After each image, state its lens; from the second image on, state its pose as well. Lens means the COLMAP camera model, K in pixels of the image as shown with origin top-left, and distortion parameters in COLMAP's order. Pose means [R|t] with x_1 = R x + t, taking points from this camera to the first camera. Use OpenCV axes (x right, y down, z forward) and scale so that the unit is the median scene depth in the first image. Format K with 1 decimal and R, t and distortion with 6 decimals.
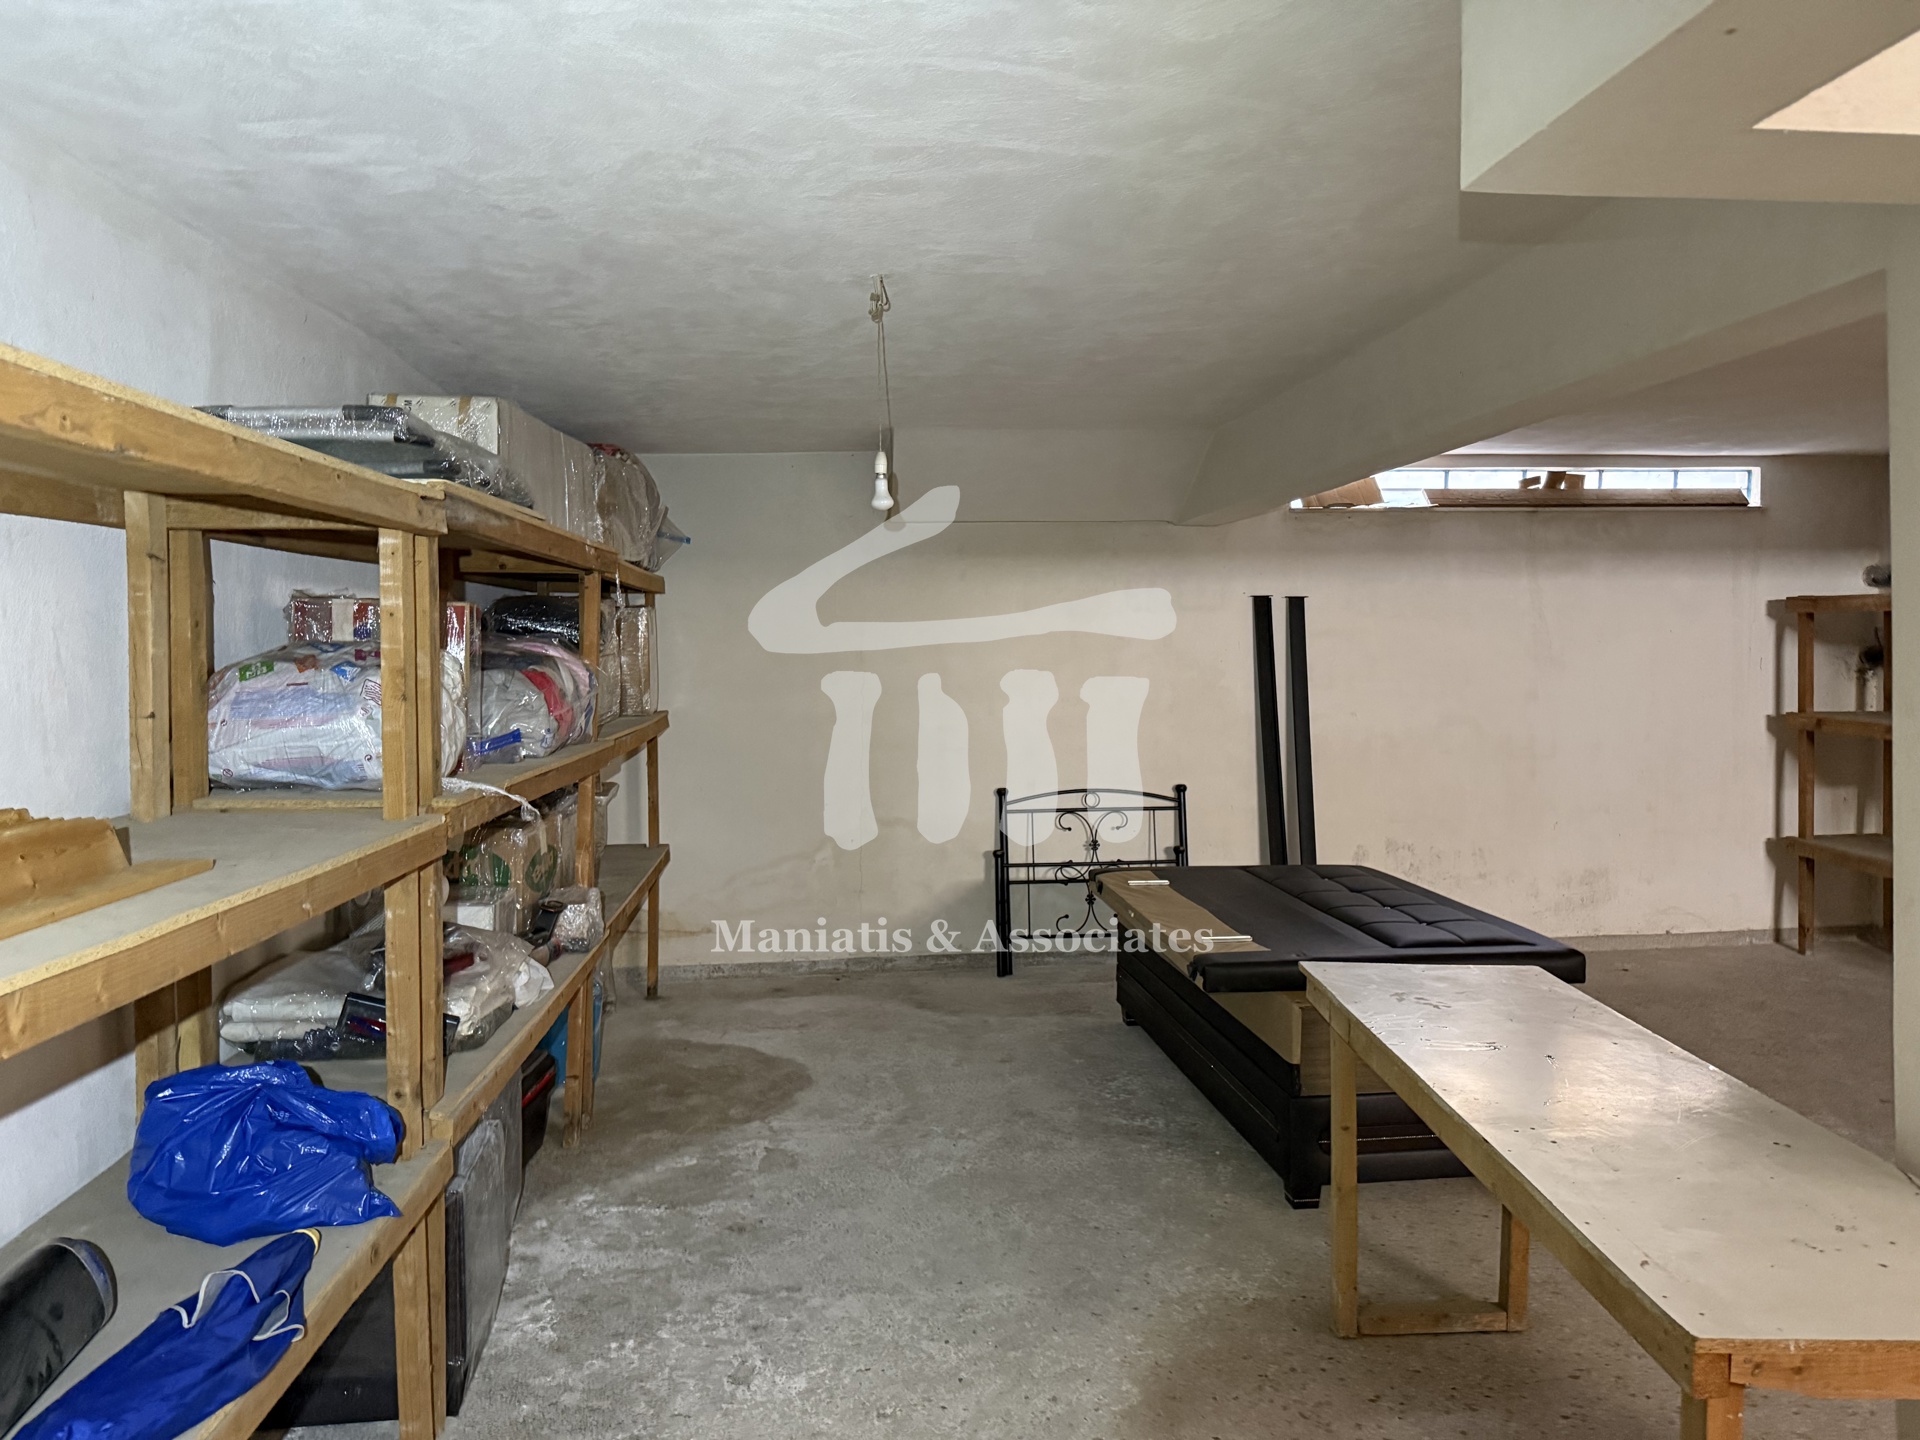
lens RADIAL K [[1344.2, 0, 955.0], [0, 1344.2, 709.2], [0, 0, 1]] dist [0.064205, -0.101808]
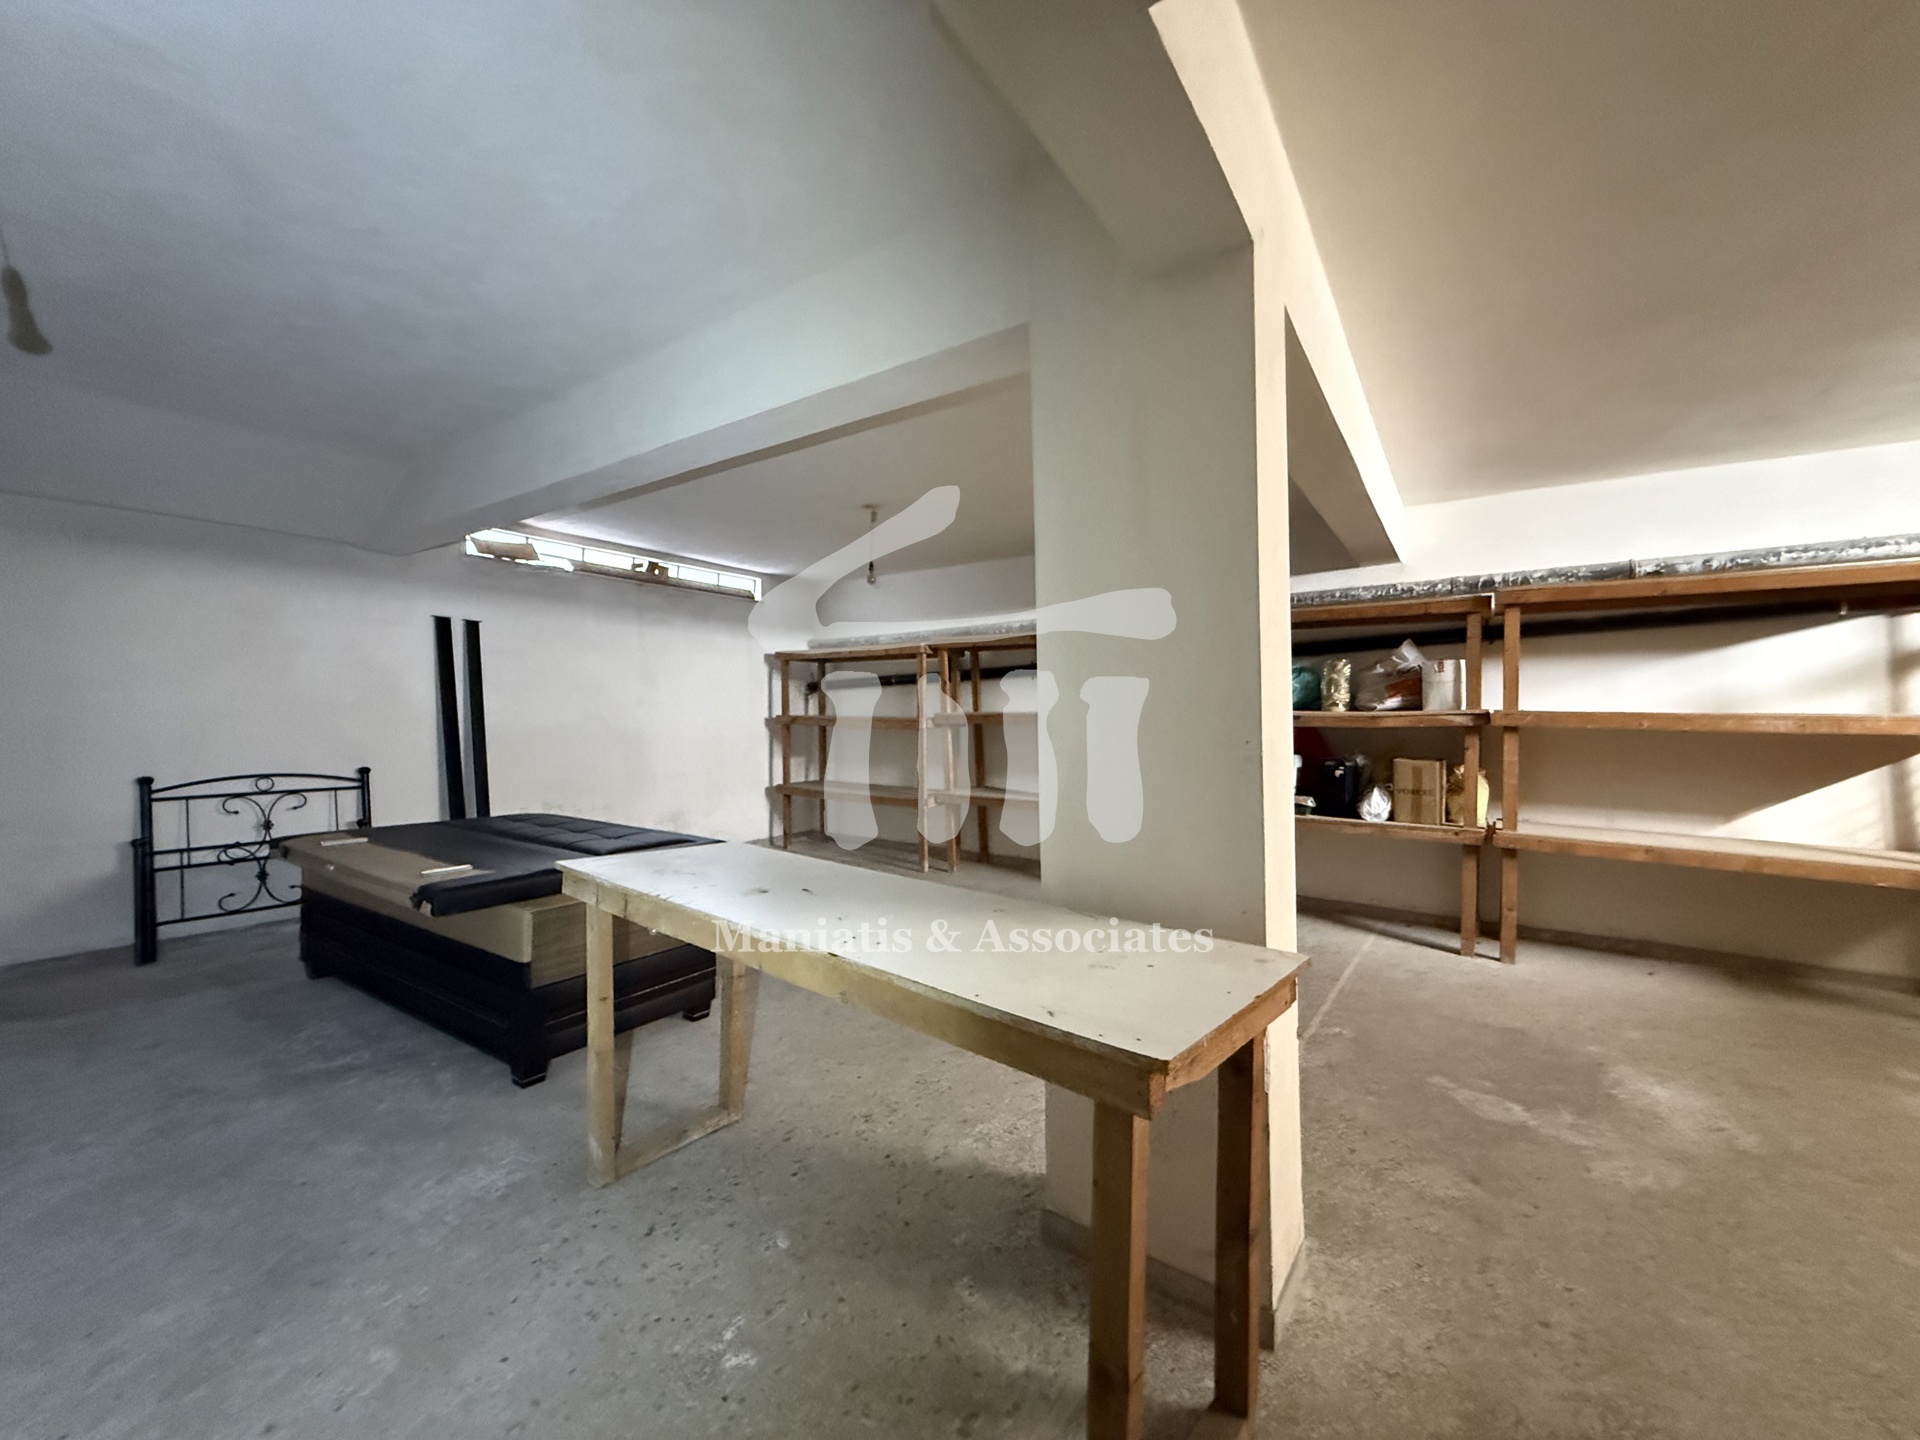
lens RADIAL K [[765.3, 0, 954.0], [0, 765.3, 719.0], [0, 0, 1]] dist [-0.001245, 0.000257]
pose [[0.652480, 0.007837, 0.757766, -0.004174], [0.025174, 0.999170, -0.032010, 0.048648], [-0.757388, 0.039961, 0.651741, 0.166181]]
